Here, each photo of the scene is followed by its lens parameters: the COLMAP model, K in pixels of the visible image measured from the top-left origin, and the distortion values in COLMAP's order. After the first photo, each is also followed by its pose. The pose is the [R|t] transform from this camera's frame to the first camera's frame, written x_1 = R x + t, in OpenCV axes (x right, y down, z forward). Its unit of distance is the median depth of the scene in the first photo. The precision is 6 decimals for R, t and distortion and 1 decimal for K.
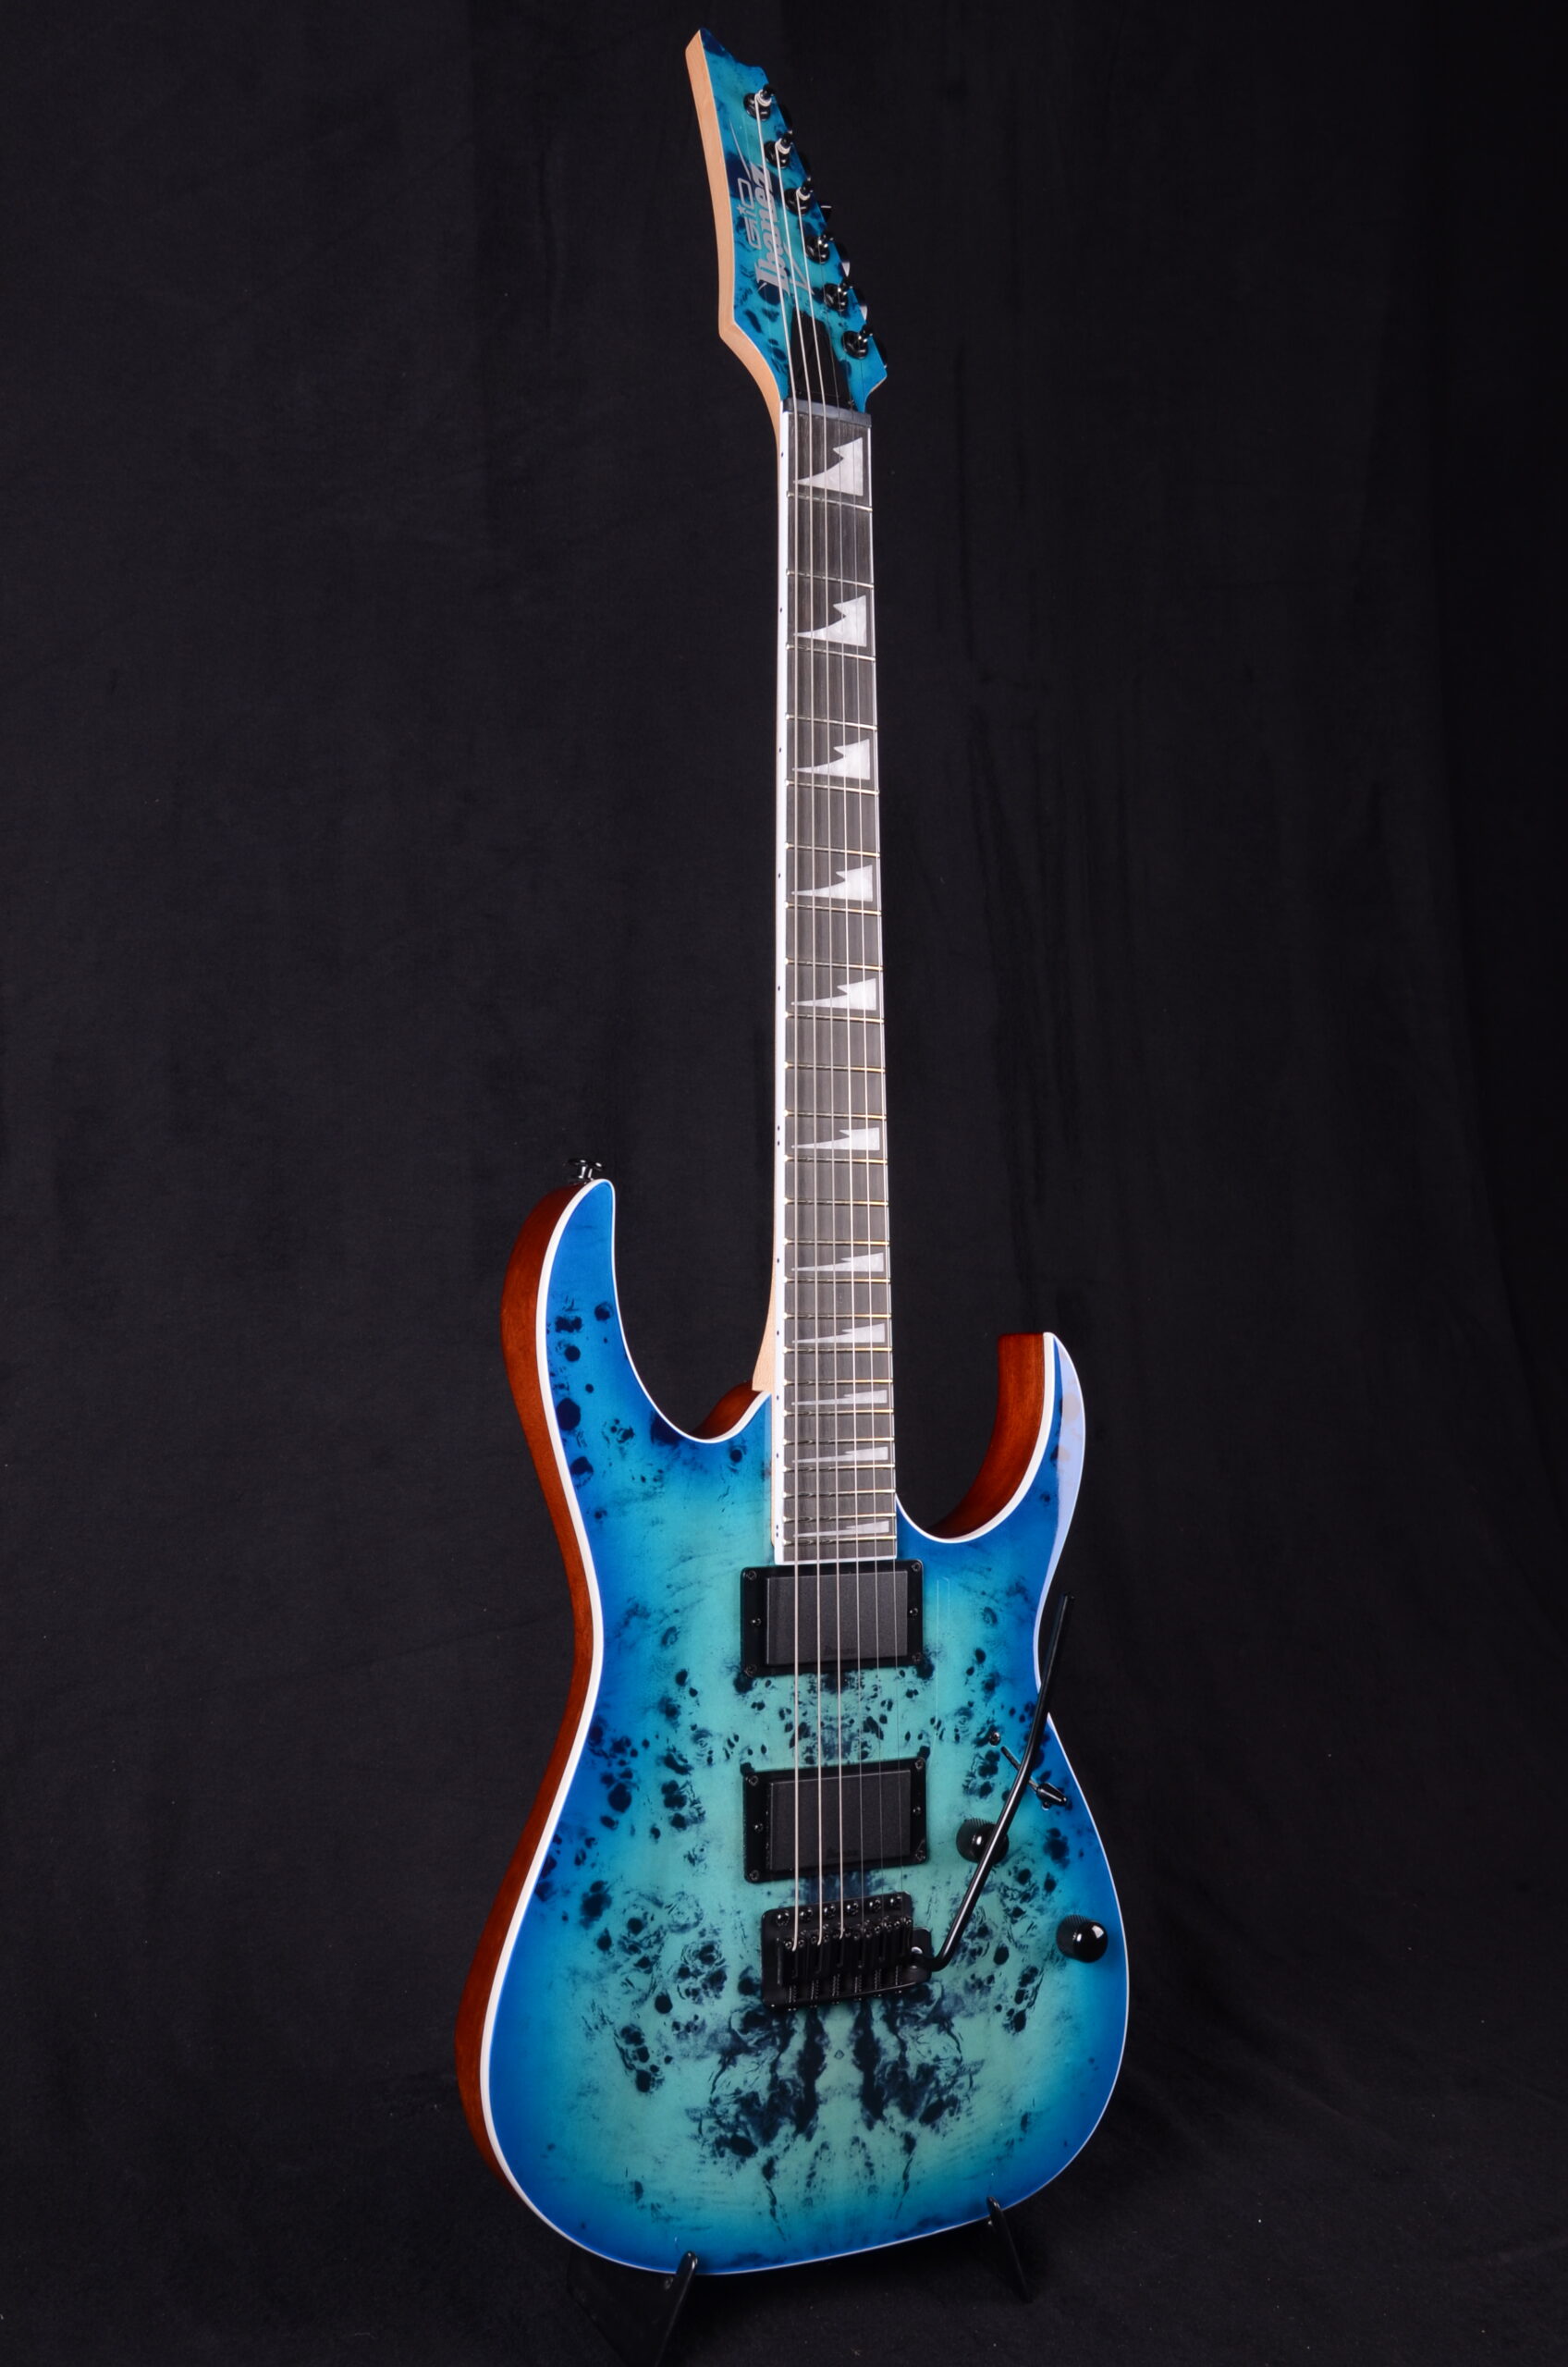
lens RADIAL K [[2586.8, 0, 781.8], [0, 2586.8, 1200.2], [0, 0, 1]] dist [-0.041238, 0.211734]
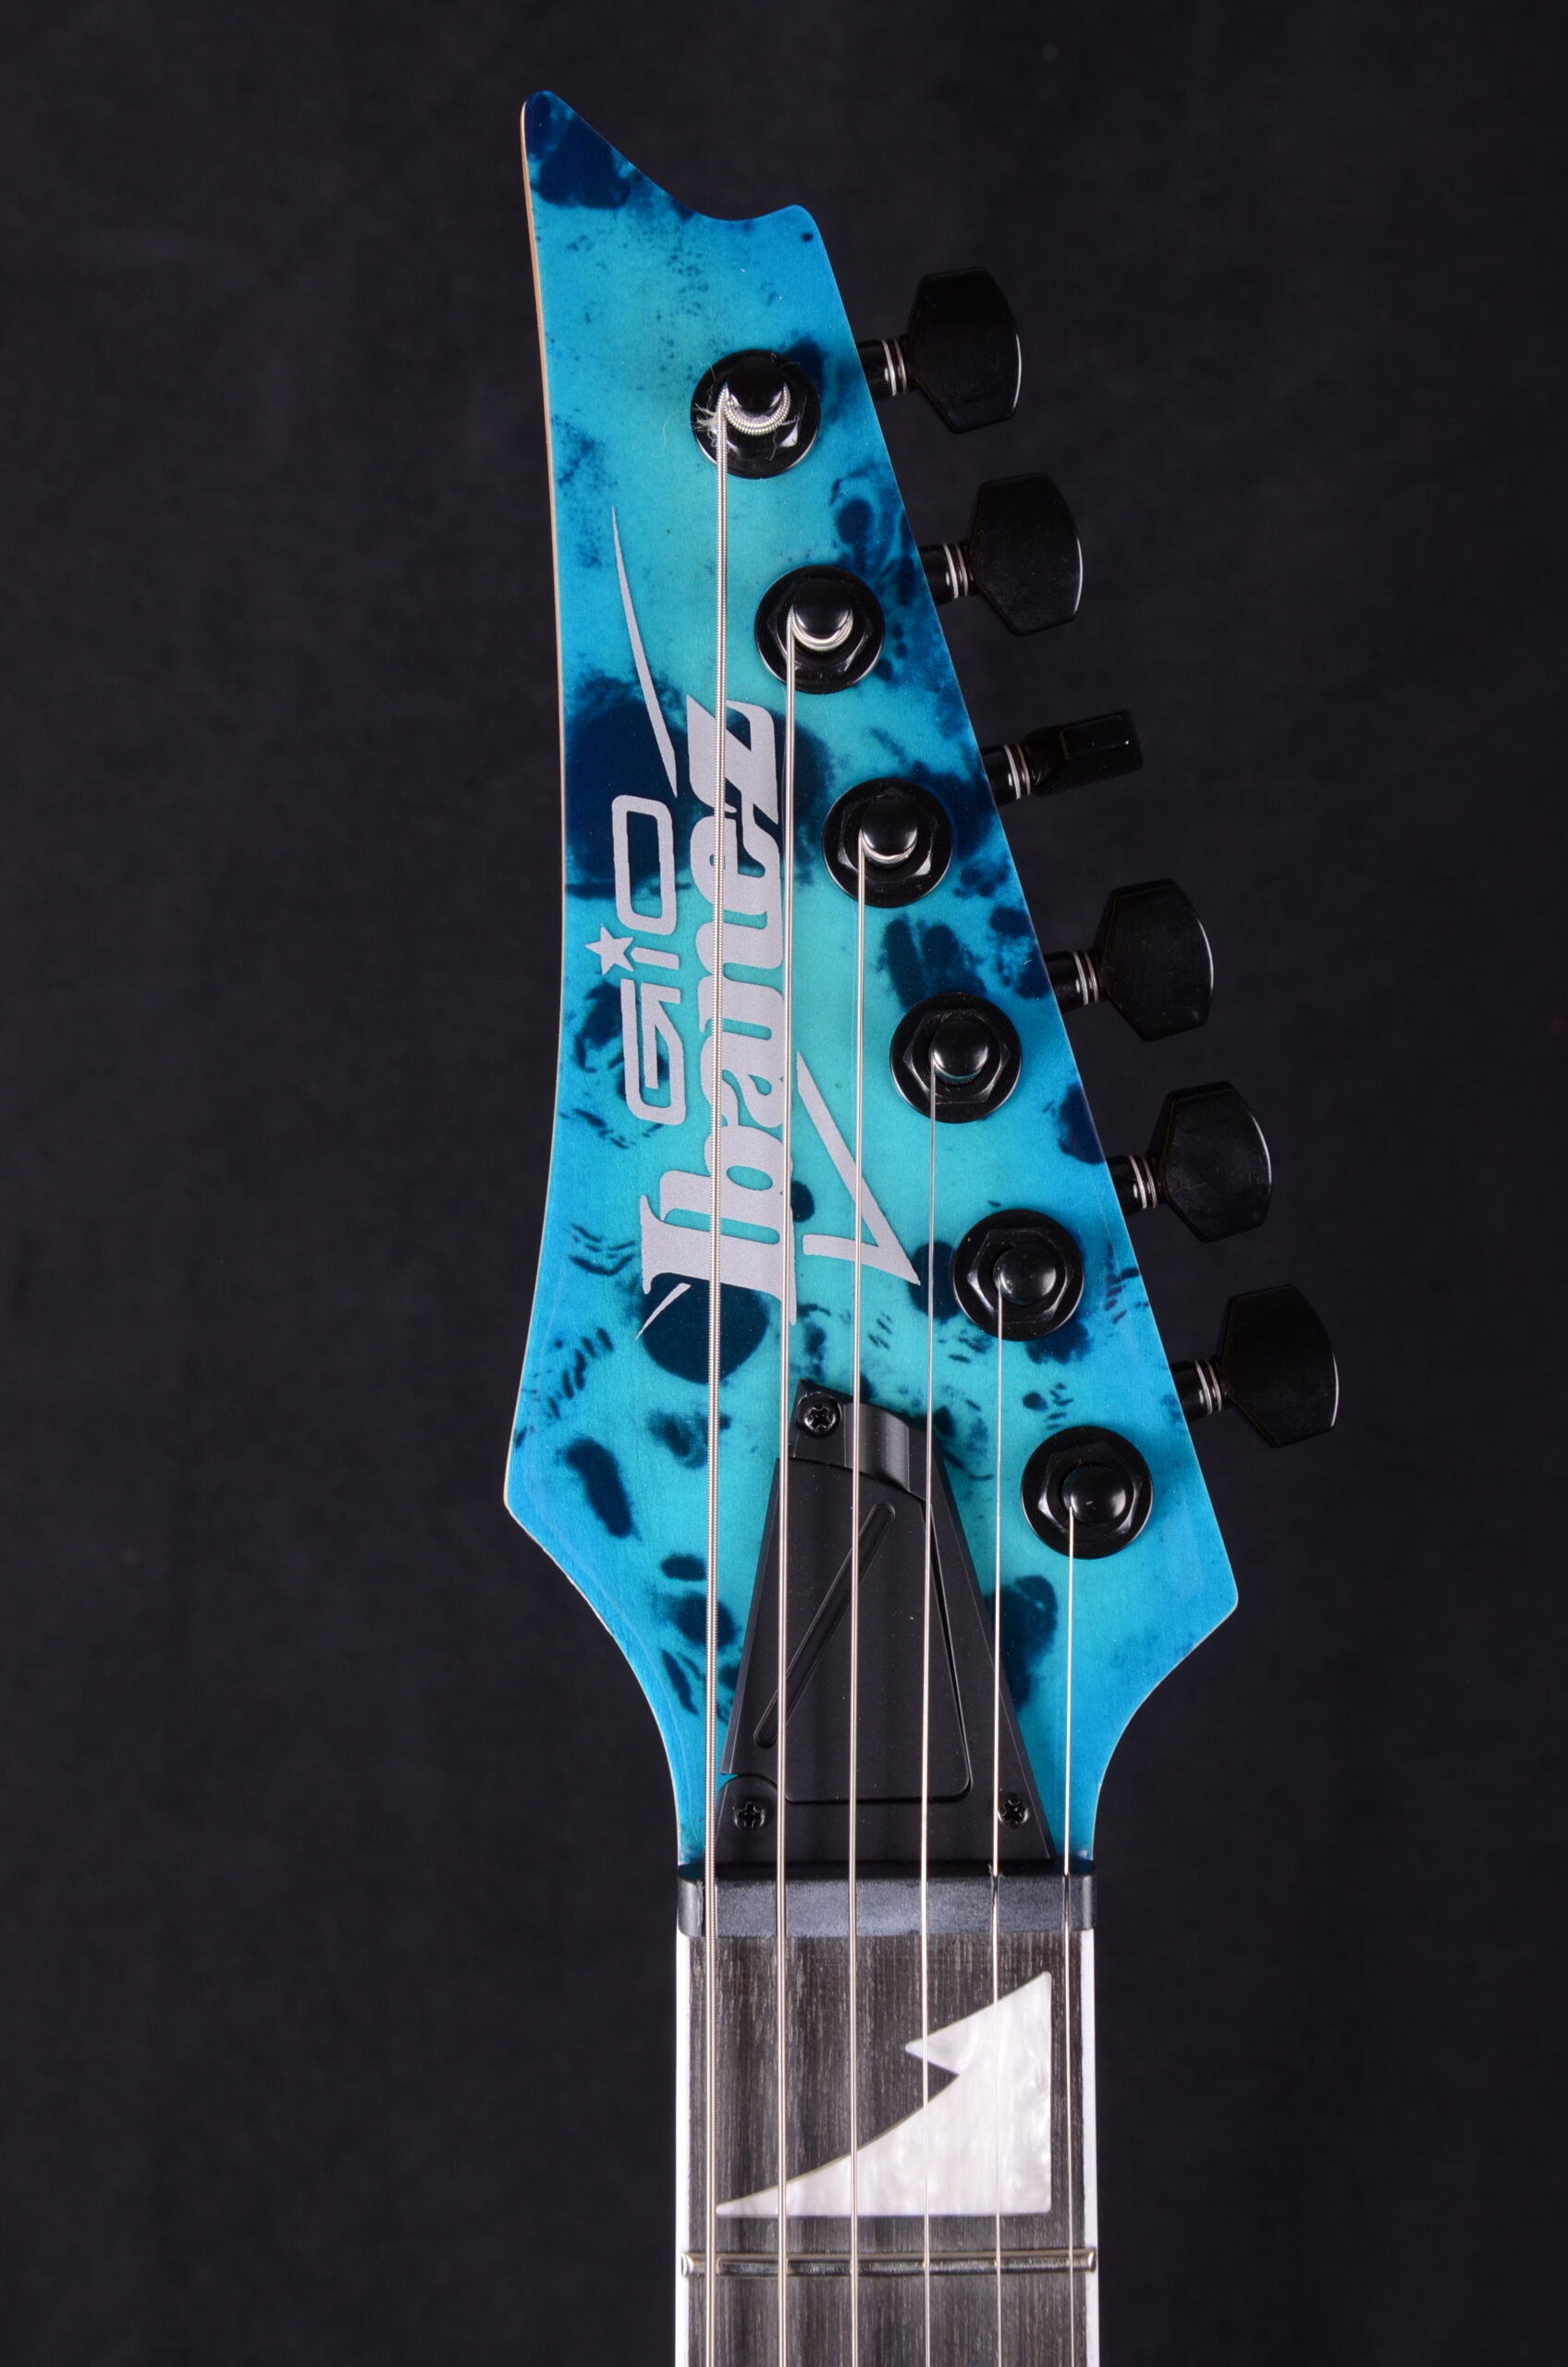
lens RADIAL K [[3684.5, 0, 784.0], [0, 3684.5, 1183.5], [0, 0, 1]] dist [0.116424, 0.063492]
pose [[0.871774, 0.087721, -0.481991, 0.174067], [0.031912, 0.971582, 0.234544, -0.465205], [0.488868, -0.219850, 0.844200, 0.750550]]
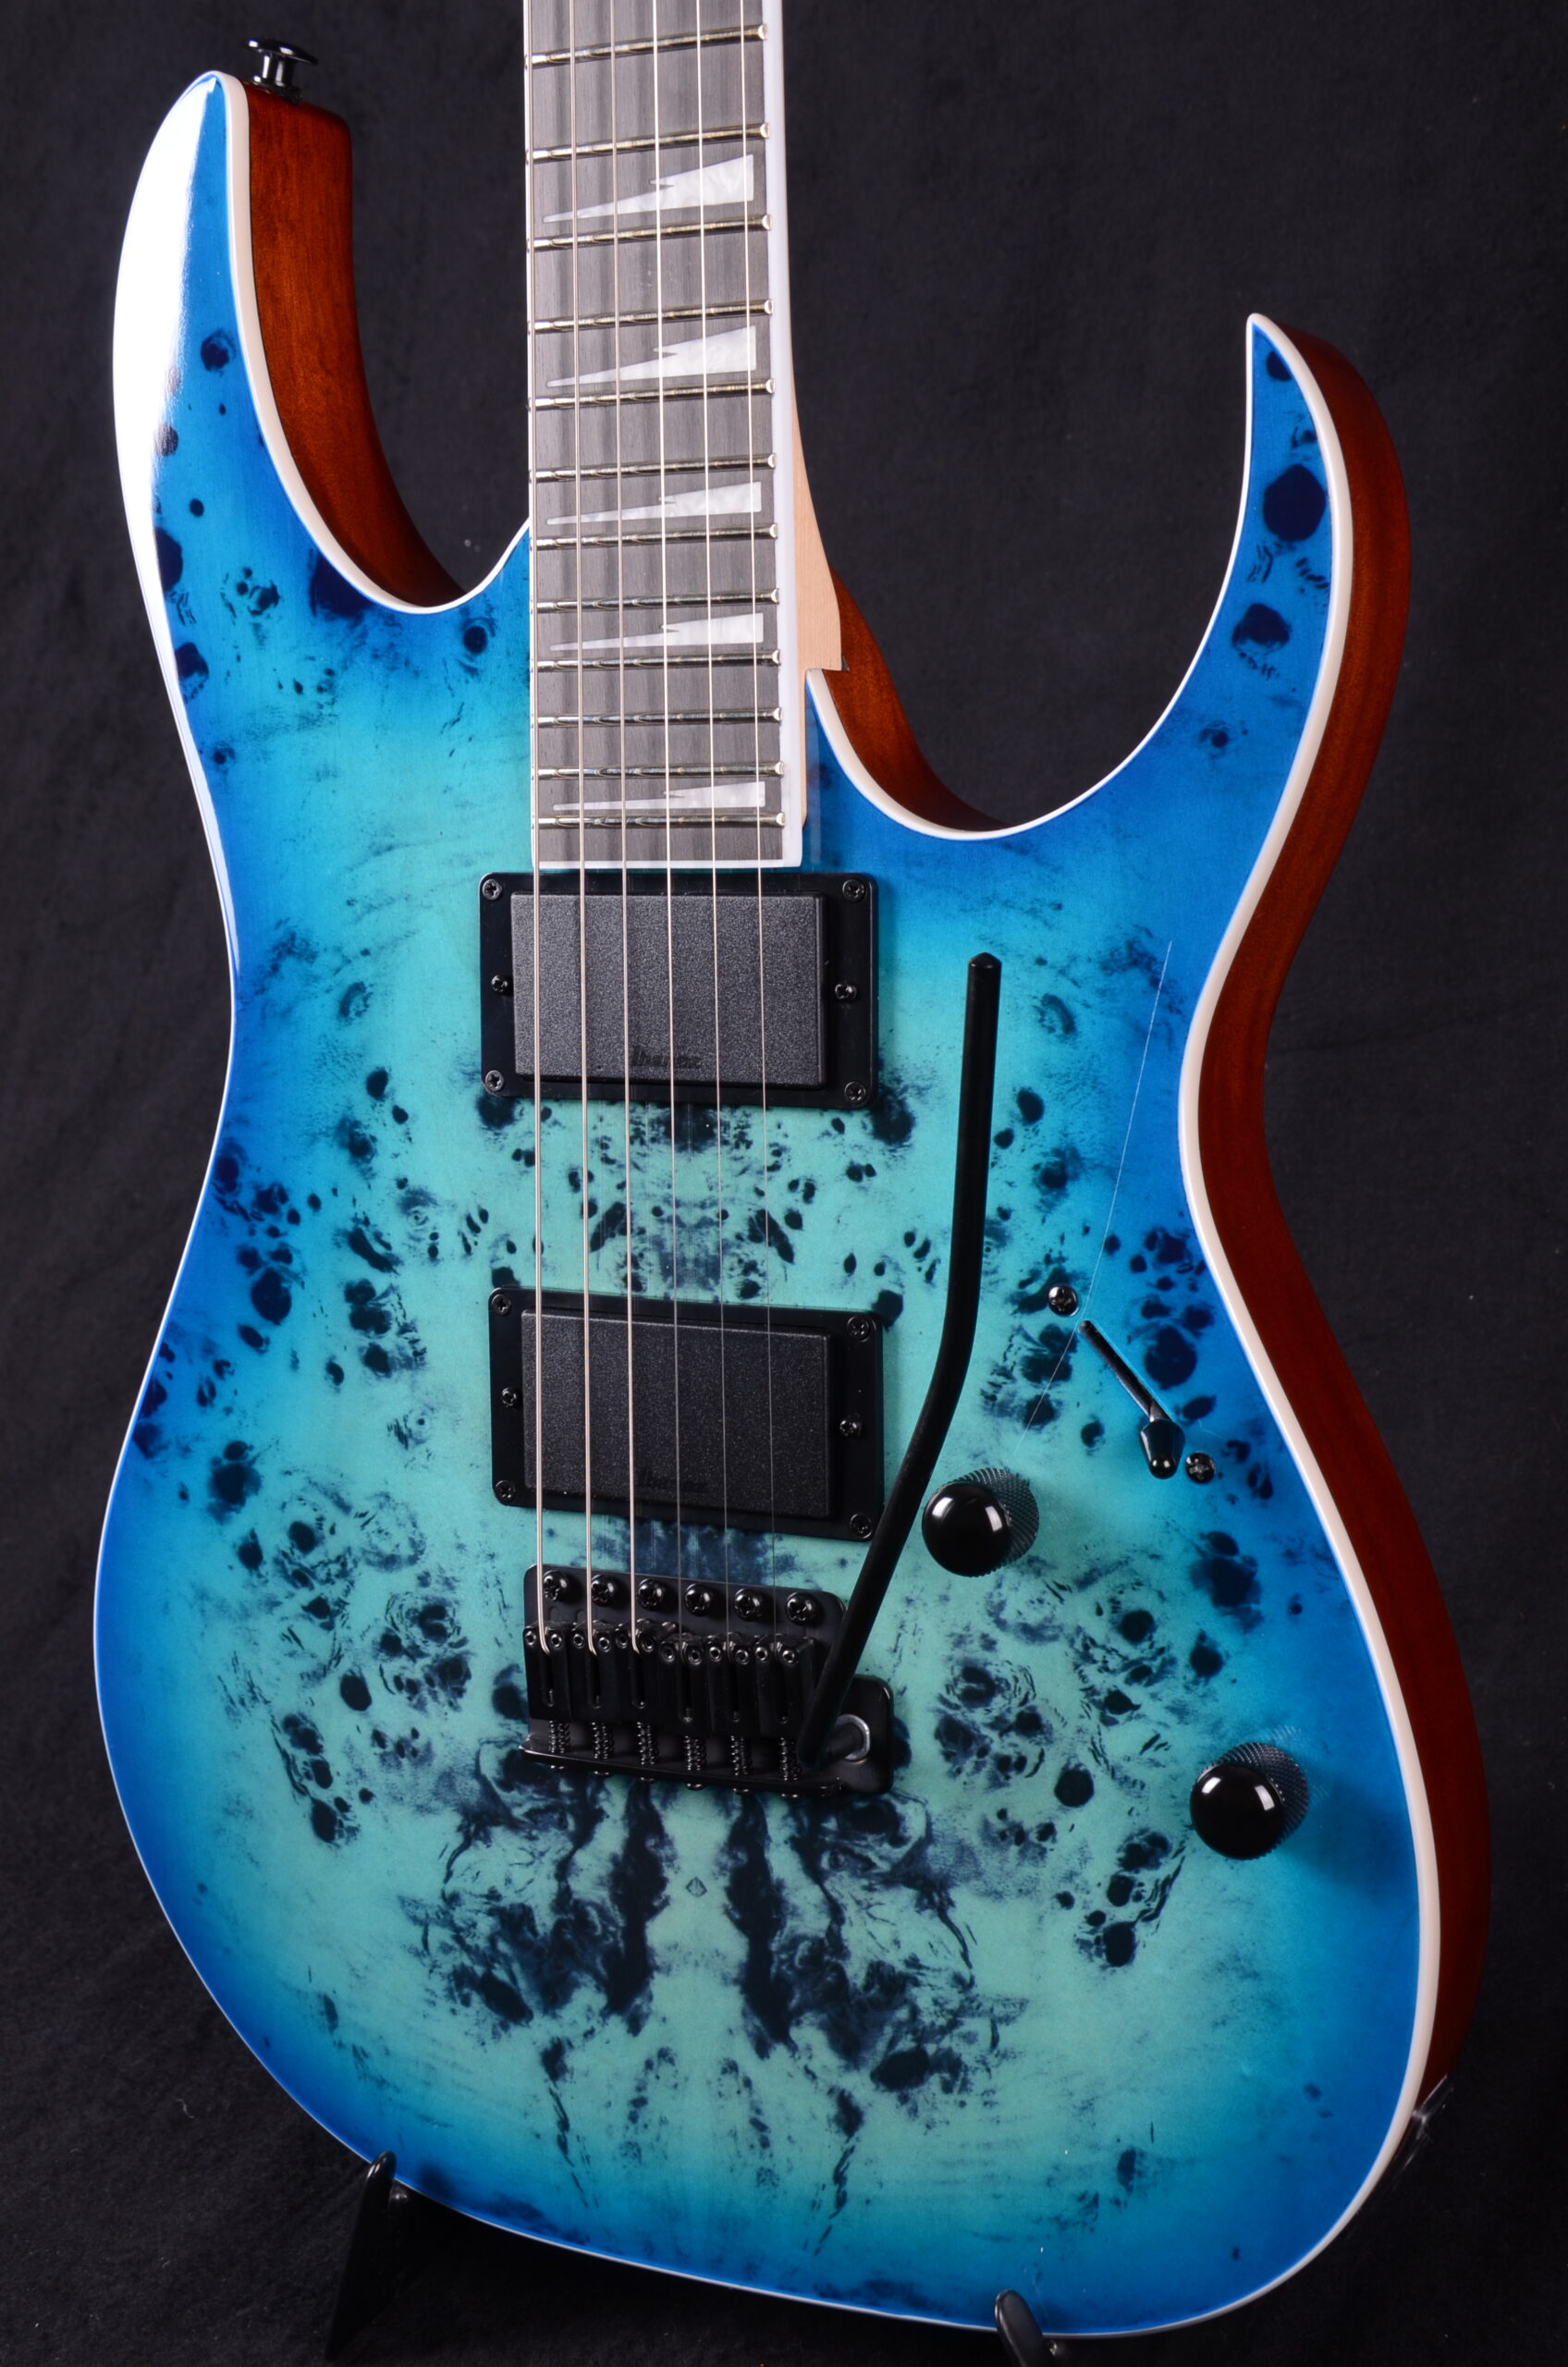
lens RADIAL K [[3363.9, 0, 783.0], [0, 3363.9, 1226.9], [0, 0, 1]] dist [0.065510, 0.339531]
pose [[0.548842, 0.102360, -0.829635, 0.544992], [0.057975, 0.985424, 0.159935, 0.109075], [0.833913, -0.135878, 0.534908, 0.694275]]
